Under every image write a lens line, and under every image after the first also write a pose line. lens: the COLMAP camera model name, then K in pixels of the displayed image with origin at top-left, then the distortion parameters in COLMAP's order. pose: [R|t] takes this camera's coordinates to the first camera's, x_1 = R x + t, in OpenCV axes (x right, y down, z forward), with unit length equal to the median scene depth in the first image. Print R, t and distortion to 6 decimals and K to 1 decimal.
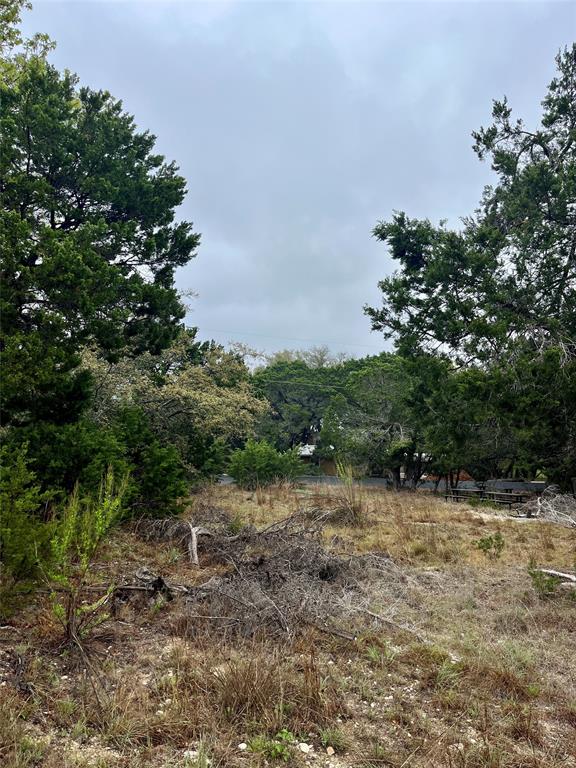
lens RADIAL K [[583.1, 0, 281.6], [0, 583.1, 381.5], [0, 0, 1]] dist [0.055318, -0.075906]
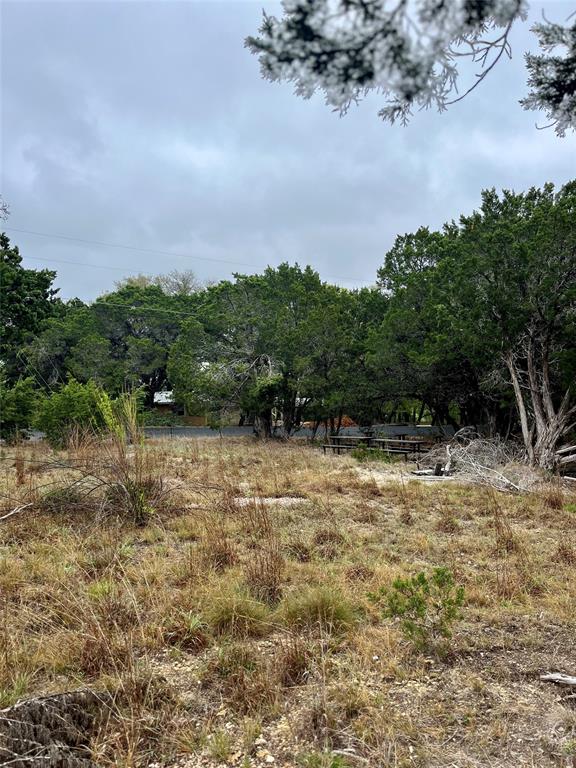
lens RADIAL K [[583.1, 0, 290.7], [0, 583.1, 384.3], [0, 0, 1]] dist [0.055318, -0.075906]
pose [[0.979028, -0.012560, 0.203337, 0.073245], [-0.005242, 0.996214, 0.086775, 0.043019], [-0.203657, -0.086021, 0.975256, 0.239077]]
